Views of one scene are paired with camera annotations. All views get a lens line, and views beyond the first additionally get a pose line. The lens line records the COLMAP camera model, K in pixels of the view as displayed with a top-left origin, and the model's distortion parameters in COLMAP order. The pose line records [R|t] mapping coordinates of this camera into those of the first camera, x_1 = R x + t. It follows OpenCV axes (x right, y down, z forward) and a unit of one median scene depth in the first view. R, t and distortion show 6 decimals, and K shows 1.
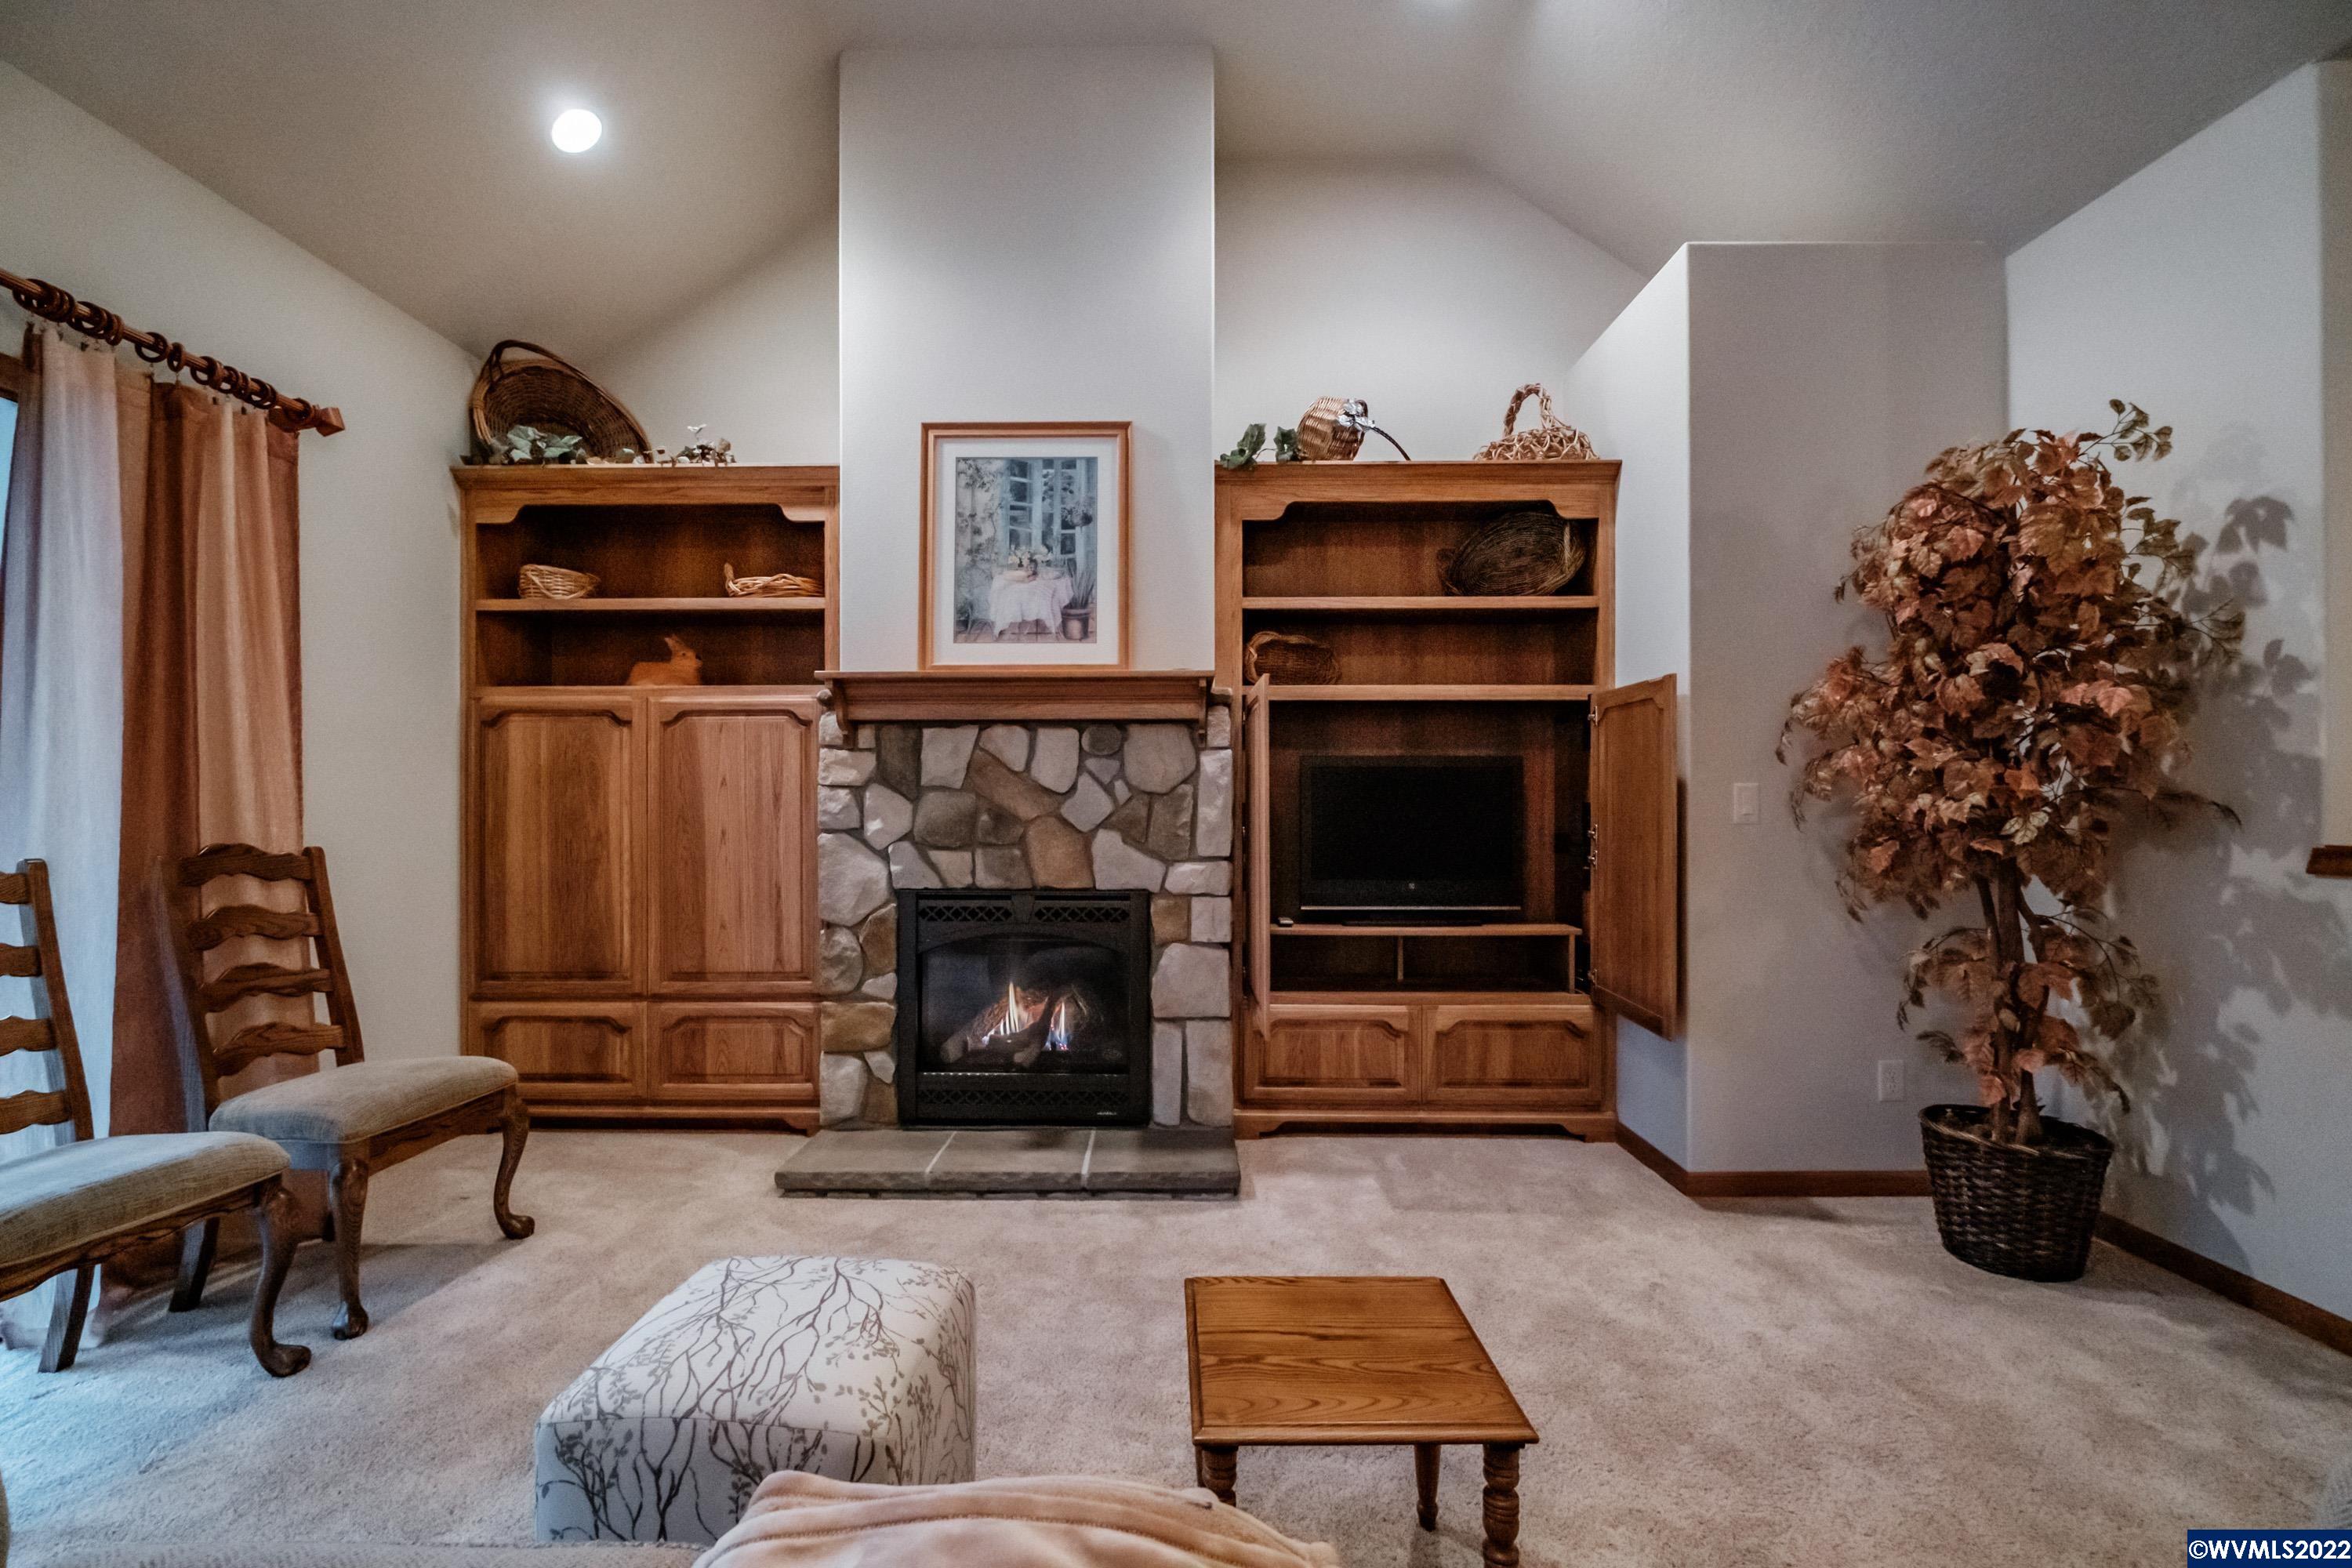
lens RADIAL K [[1022.5, 0, 1175.1], [0, 1022.5, 793.1], [0, 0, 1]] dist [0.001144, -0.000262]
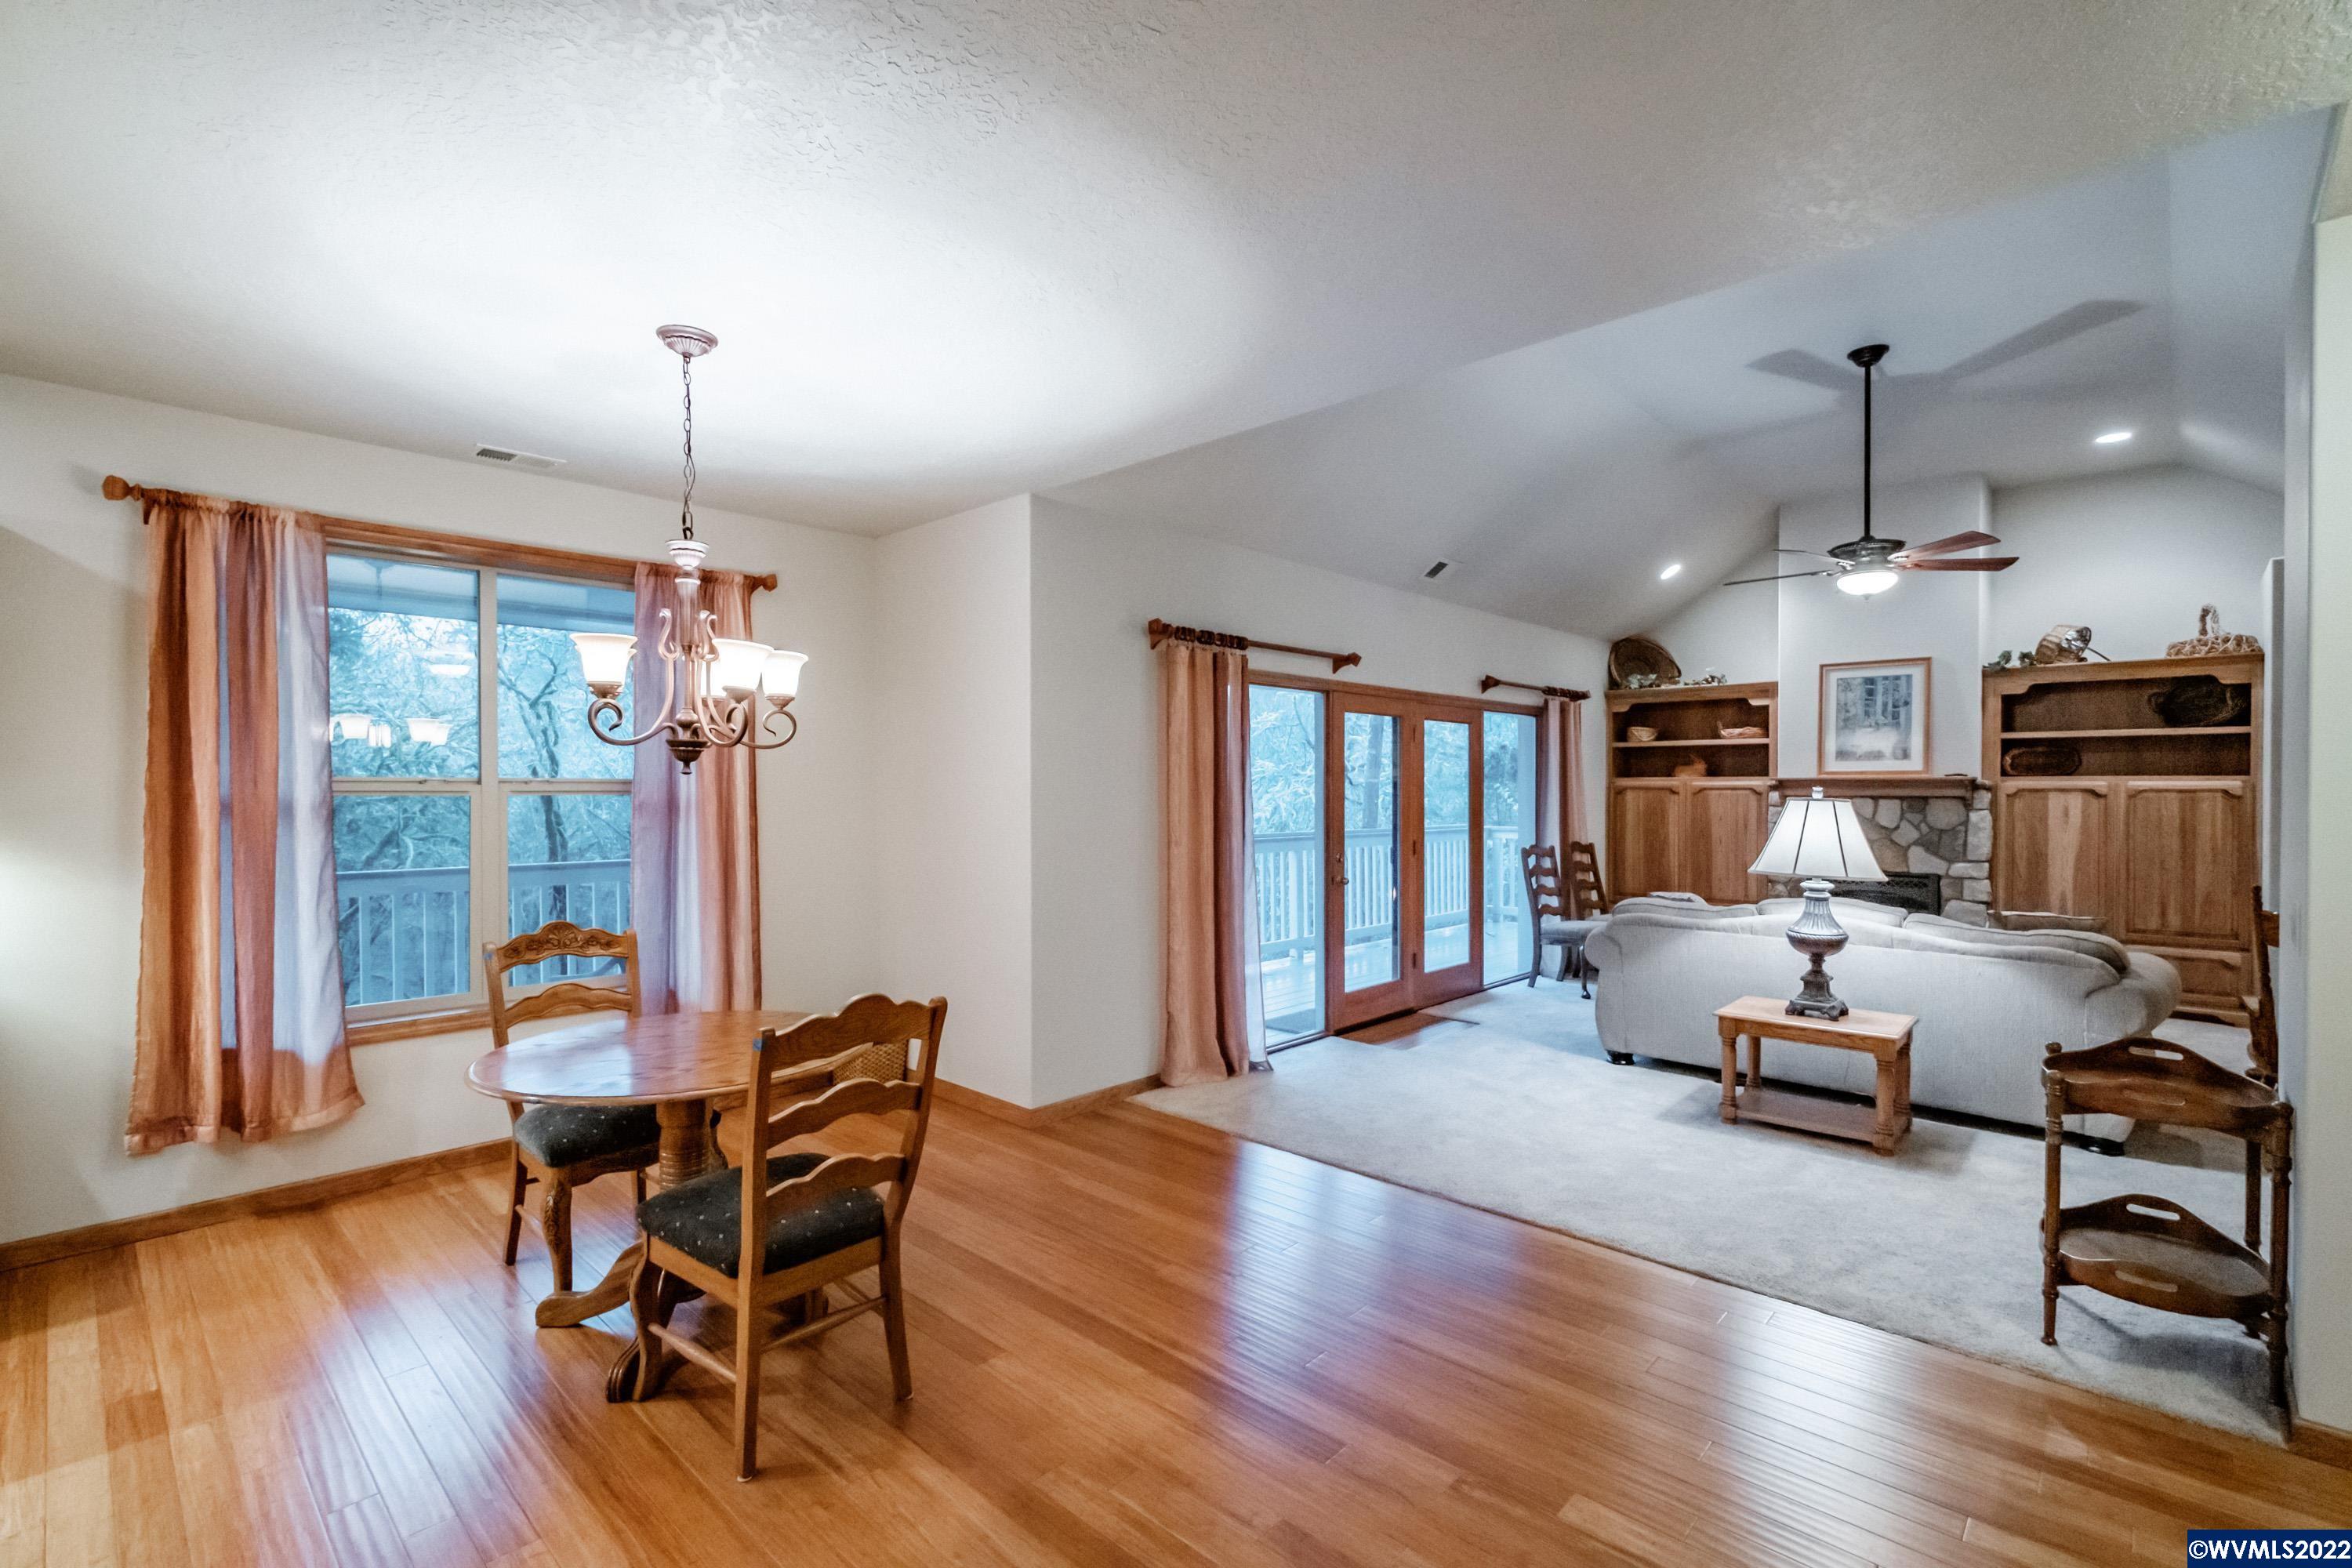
lens RADIAL K [[1052.8, 0, 1163.1], [0, 1052.8, 793.2], [0, 0, 1]] dist [-0.007303, 0.000467]
pose [[0.725167, 0.005238, -0.688553, 0.301271], [0.001006, 0.999962, 0.008668, -0.095448], [0.688572, -0.006978, 0.725134, -1.691636]]
